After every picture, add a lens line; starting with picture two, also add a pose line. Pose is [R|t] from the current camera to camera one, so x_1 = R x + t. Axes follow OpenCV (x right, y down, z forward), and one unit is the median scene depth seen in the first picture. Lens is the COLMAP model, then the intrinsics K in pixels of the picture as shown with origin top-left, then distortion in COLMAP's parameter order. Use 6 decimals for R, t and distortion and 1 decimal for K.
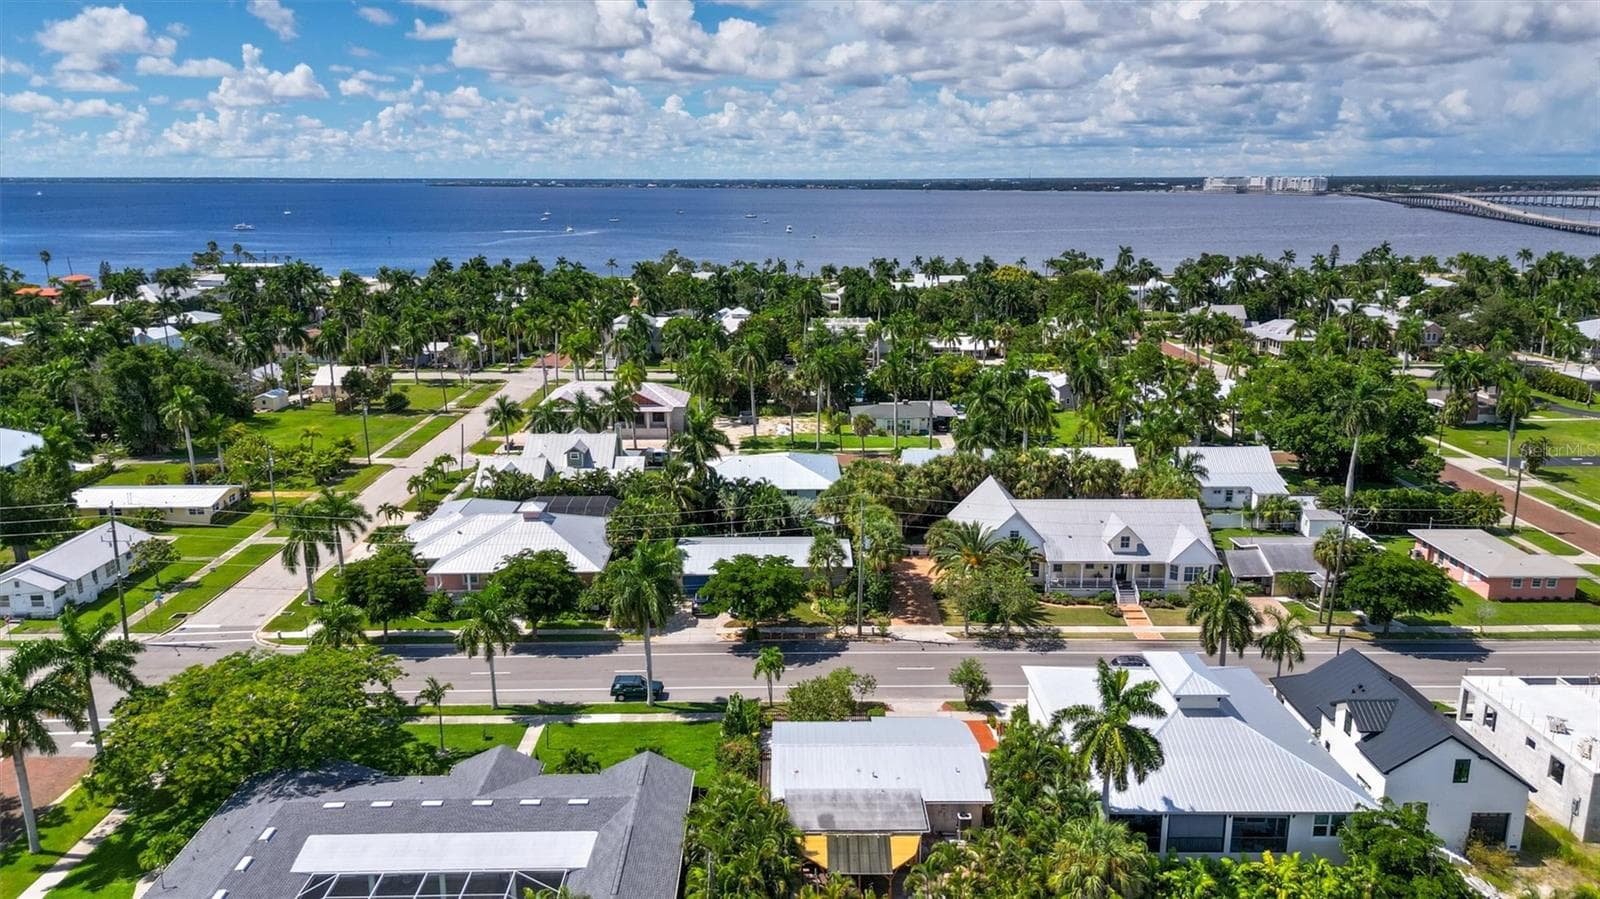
lens RADIAL K [[1119.1, 0, 798.3], [0, 1119.1, 448.2], [0, 0, 1]] dist [0.070934, -0.073038]
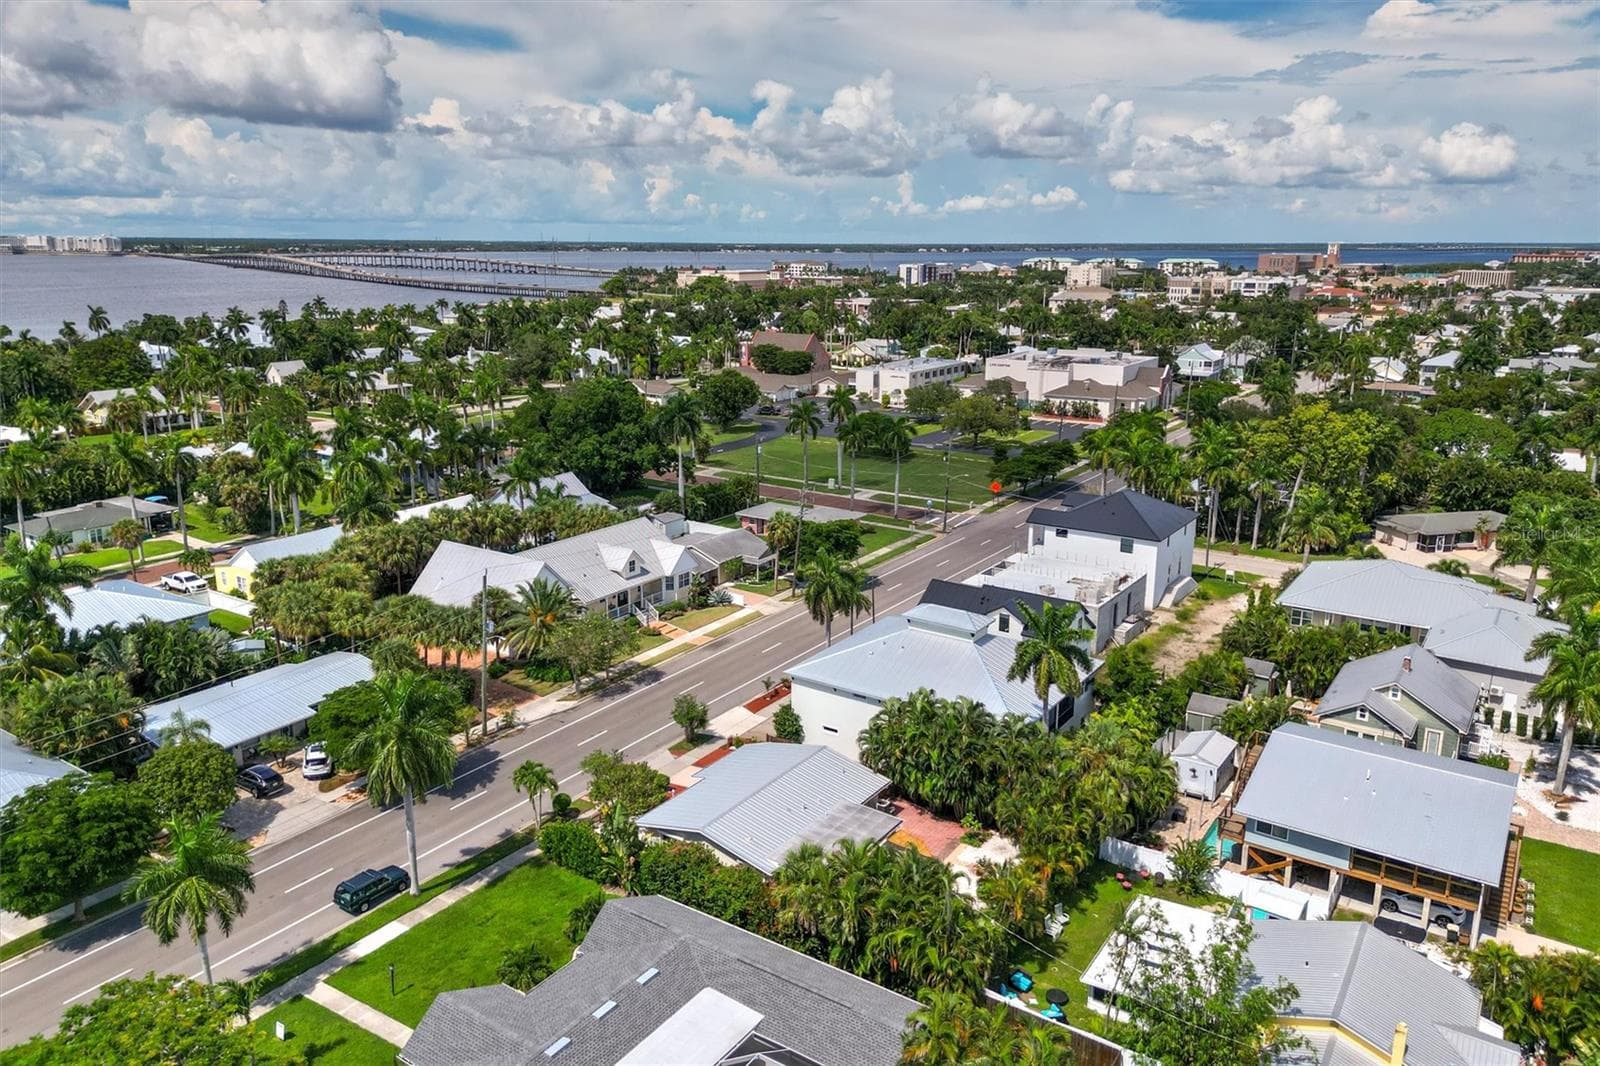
lens RADIAL K [[1125.8, 0, 797.3], [0, 1125.8, 529.5], [0, 0, 1]] dist [0.061590, -0.049190]
pose [[0.571280, -0.200215, 0.795960, -0.461086], [0.188612, 0.975861, 0.110096, -0.036599], [-0.798790, 0.087232, 0.595253, 0.278700]]
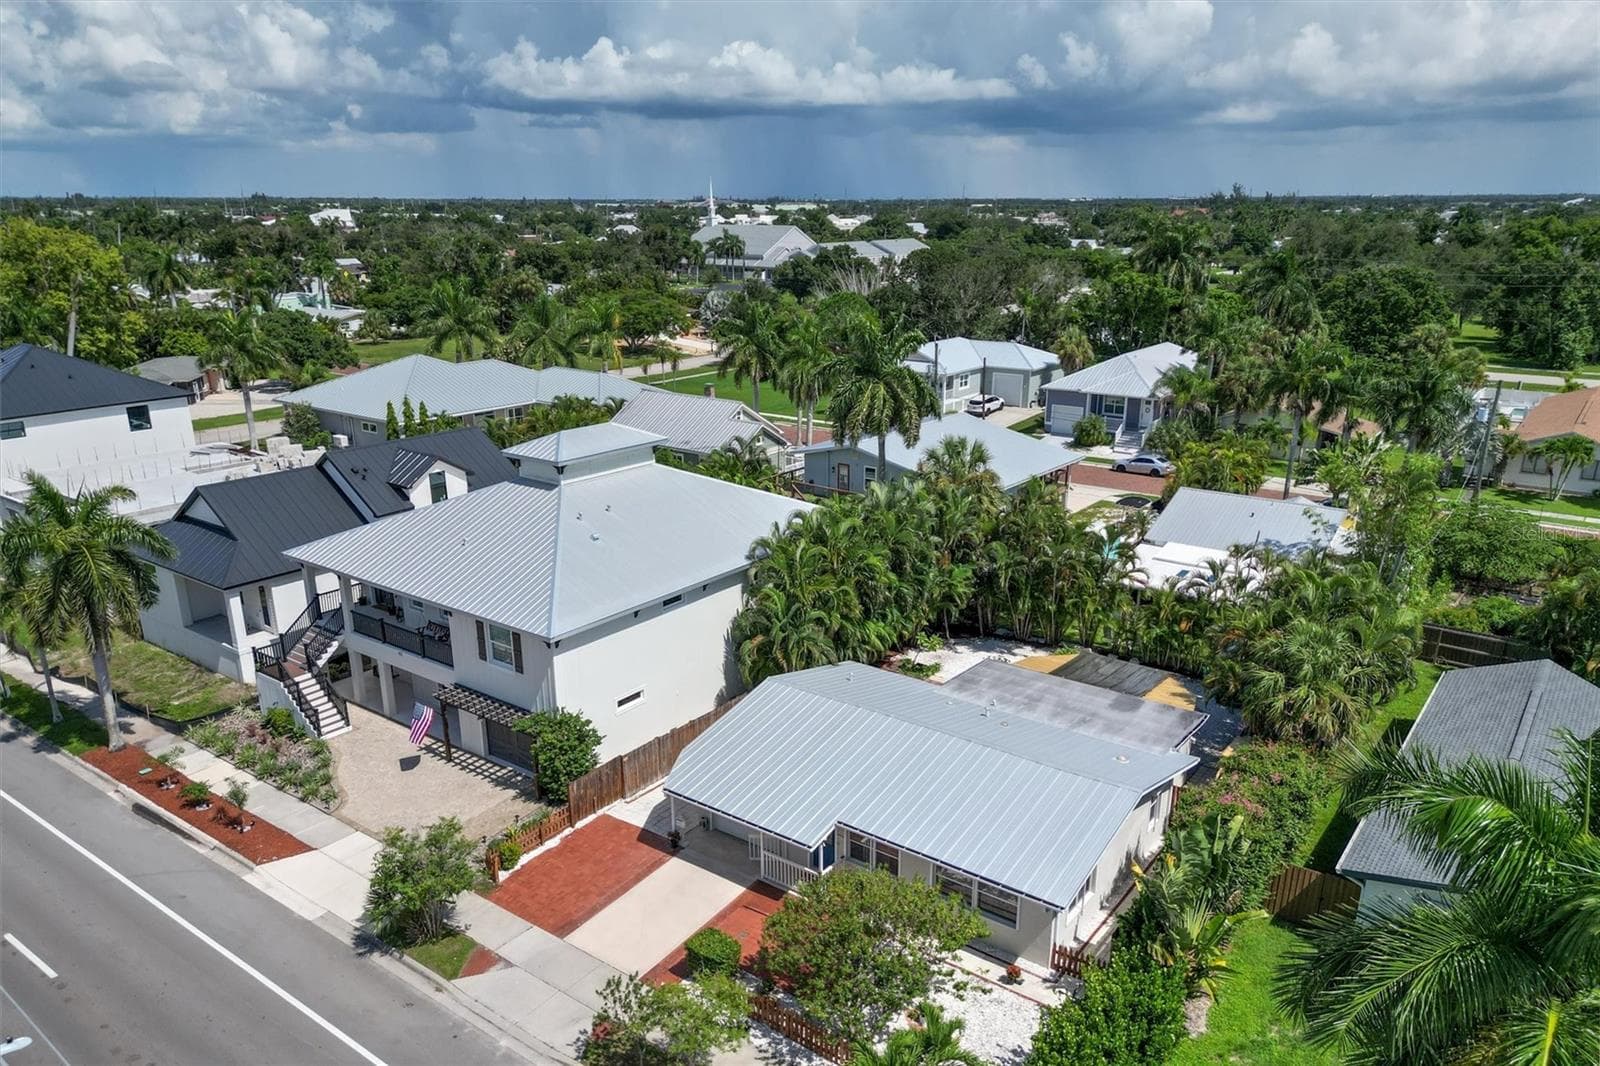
lens RADIAL K [[1170.8, 0, 800.2], [0, 1170.8, 543.6], [0, 0, 1]] dist [0.014523, 0.009324]
pose [[-0.792370, -0.173270, 0.584917, -0.120677], [0.140879, 0.880925, 0.451801, -0.032733], [-0.593552, 0.440396, -0.673608, 0.966540]]
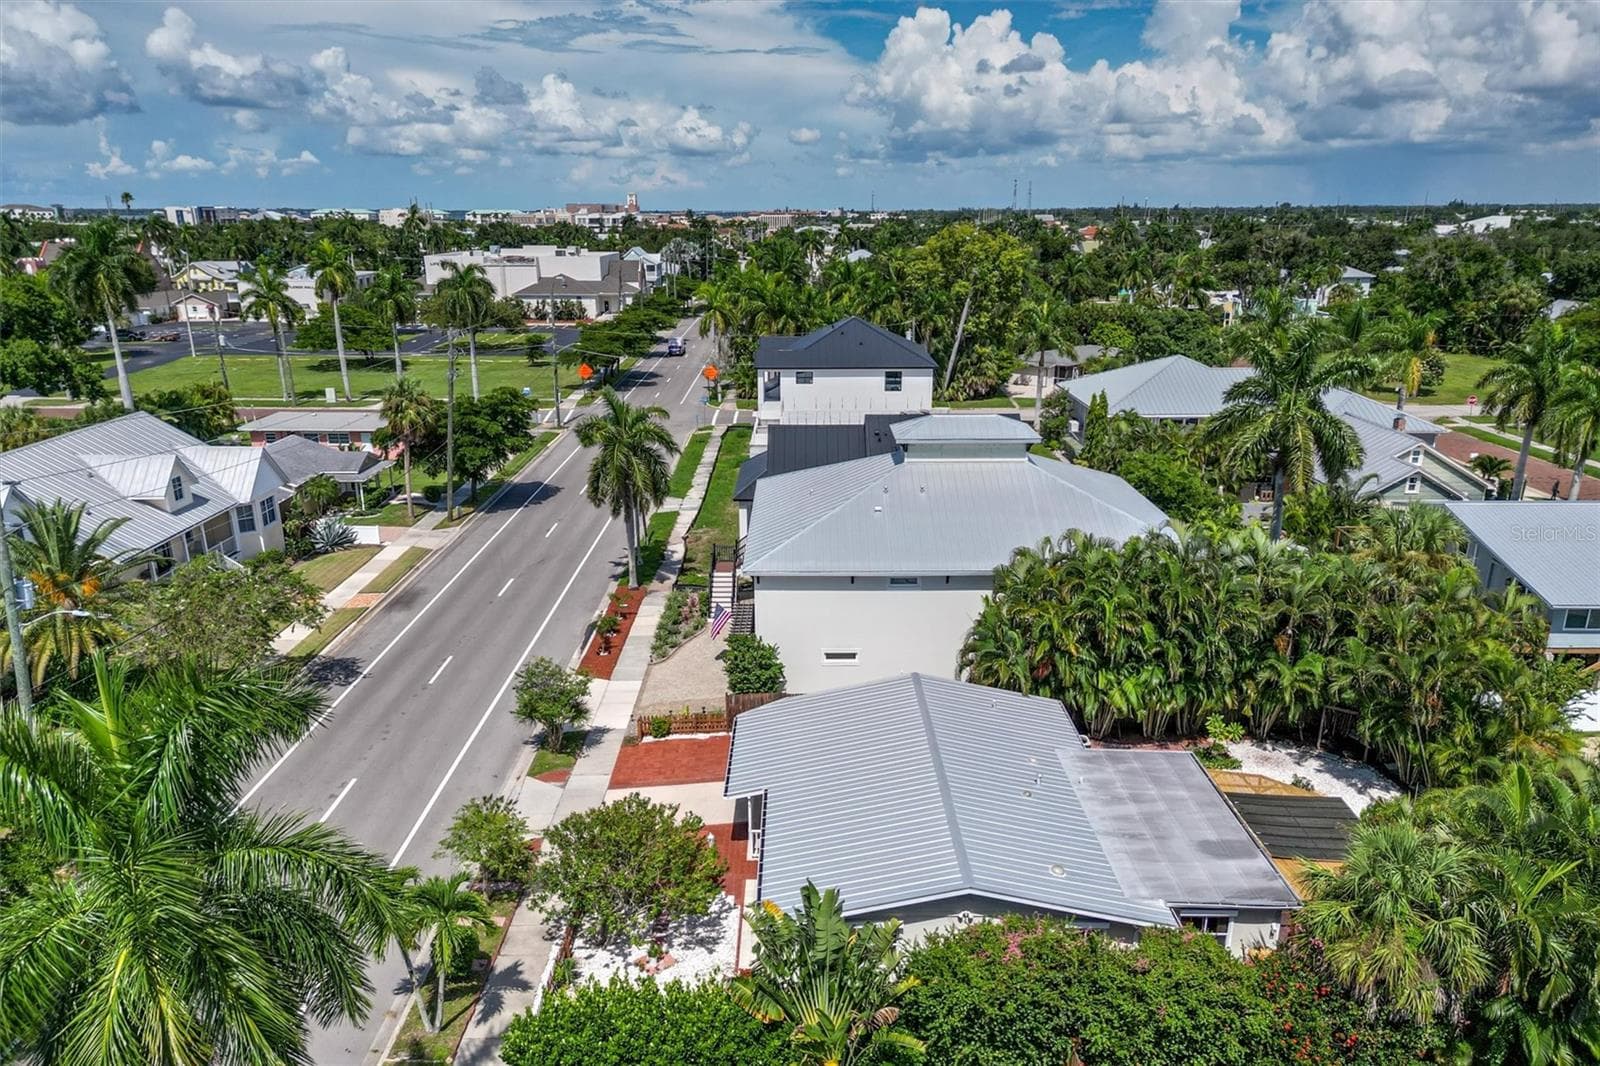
lens RADIAL K [[1128.6, 0, 805.2], [0, 1128.6, 628.9], [0, 0, 1]] dist [0.062145, -0.058240]
pose [[0.008478, -0.345270, 0.938465, -0.246718], [0.235605, 0.912767, 0.333688, 0.035627], [-0.971812, 0.218278, 0.089085, 0.719801]]
